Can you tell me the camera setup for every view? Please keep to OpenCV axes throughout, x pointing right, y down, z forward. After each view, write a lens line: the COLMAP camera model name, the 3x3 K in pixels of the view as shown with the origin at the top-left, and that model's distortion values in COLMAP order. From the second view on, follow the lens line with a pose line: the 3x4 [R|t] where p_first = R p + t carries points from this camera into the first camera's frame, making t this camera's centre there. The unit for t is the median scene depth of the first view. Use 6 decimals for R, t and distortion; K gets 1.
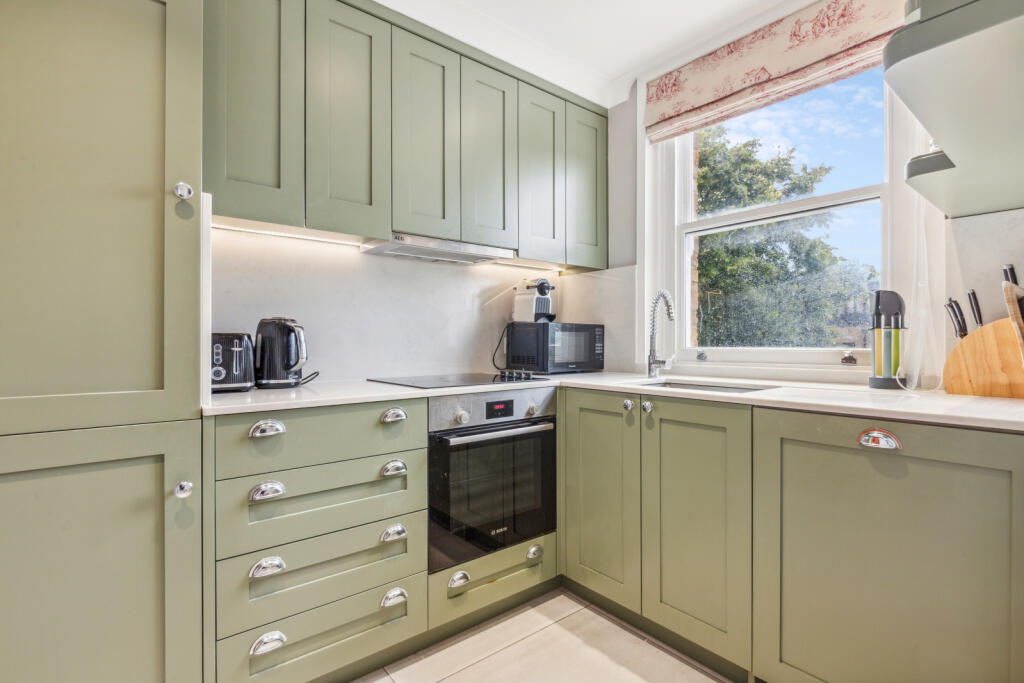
lens RADIAL K [[484.6, 0, 512.0], [0, 484.6, 341.5], [0, 0, 1]] dist [0.000055, 0.000086]
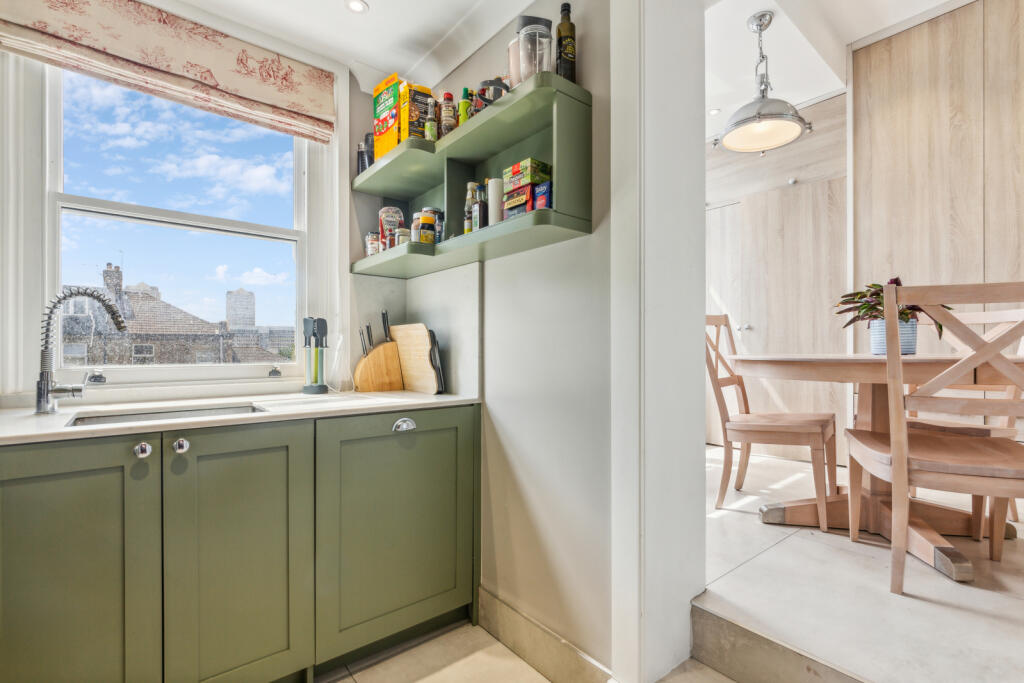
lens RADIAL K [[451.1, 0, 512.6], [0, 451.1, 352.0], [0, 0, 1]] dist [-0.000603, 0.000289]
pose [[0.014584, 0.002457, 0.999891, -0.357446], [0.004299, 0.999988, -0.002519, -0.007370], [-0.999884, 0.004335, 0.014573, 0.394826]]
